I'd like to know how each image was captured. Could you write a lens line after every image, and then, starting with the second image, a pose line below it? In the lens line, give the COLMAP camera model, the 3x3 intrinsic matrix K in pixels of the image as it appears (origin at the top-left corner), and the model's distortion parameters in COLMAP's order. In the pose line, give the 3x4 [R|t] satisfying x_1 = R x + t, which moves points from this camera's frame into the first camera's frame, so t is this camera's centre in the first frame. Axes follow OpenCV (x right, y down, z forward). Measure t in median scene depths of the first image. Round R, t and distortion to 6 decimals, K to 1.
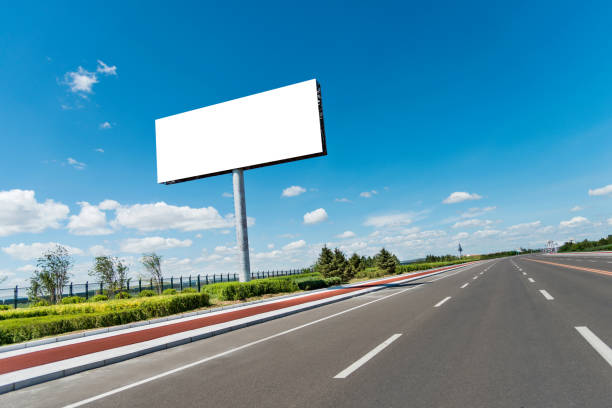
lens RADIAL K [[460.5, 0, 306.3], [0, 460.5, 218.8], [0, 0, 1]] dist [0.003297, -0.003520]
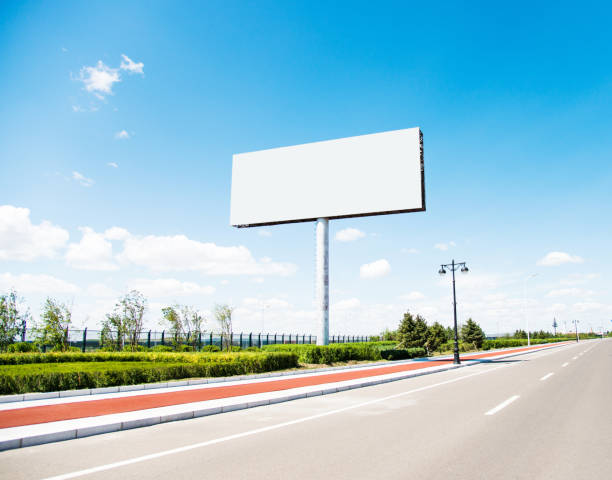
lens RADIAL K [[720.6, 0, 305.9], [0, 720.6, 225.8], [0, 0, 1]] dist [-0.160698, 0.043370]
pose [[0.996767, 0.079963, -0.007853, -0.097860], [-0.080229, 0.995833, -0.043353, -0.017141], [0.004354, 0.043843, 0.999029, -0.224173]]
